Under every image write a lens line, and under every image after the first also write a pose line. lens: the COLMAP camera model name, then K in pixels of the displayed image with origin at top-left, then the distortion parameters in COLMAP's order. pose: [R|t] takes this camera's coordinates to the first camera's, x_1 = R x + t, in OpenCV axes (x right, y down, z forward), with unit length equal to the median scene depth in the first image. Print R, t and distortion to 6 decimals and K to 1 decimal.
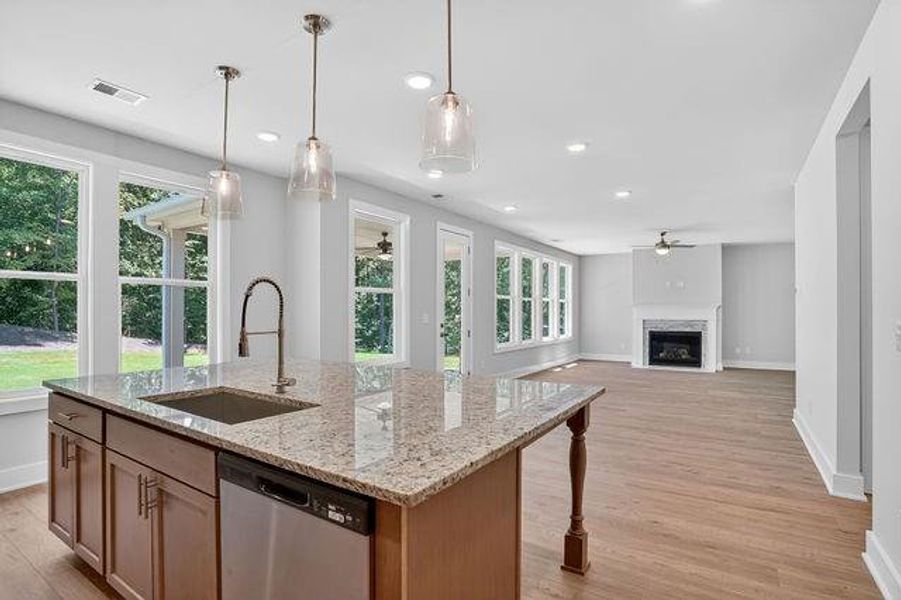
lens RADIAL K [[441.1, 0, 457.1], [0, 441.1, 304.0], [0, 0, 1]] dist [-0.038817, 0.006670]
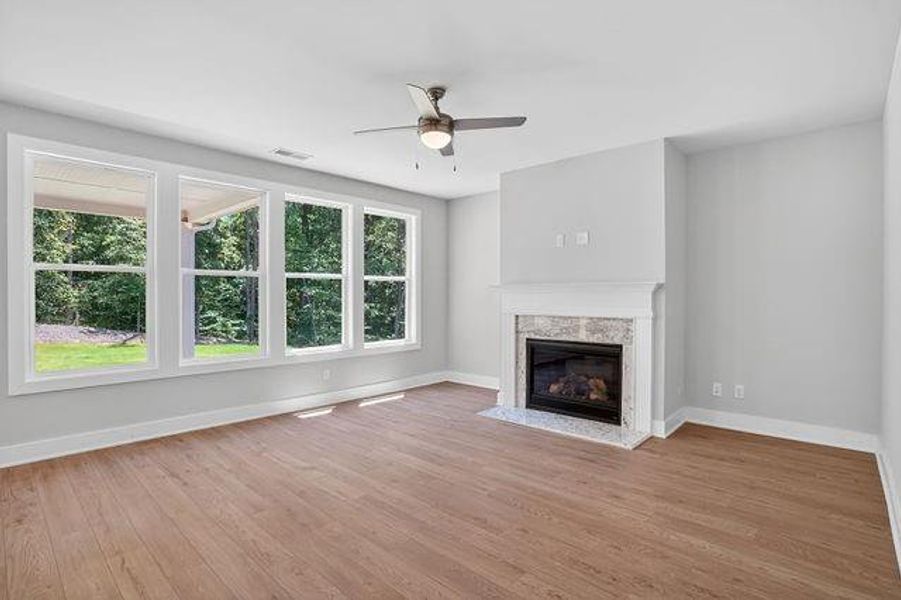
lens RADIAL K [[441.1, 0, 448.0], [0, 441.1, 300.5], [0, 0, 1]] dist [-0.038817, 0.006670]
pose [[0.983228, -0.006873, -0.182251, 0.448152], [0.012239, 0.999524, 0.028335, 0.004661], [0.181969, -0.030090, 0.982844, 0.514713]]
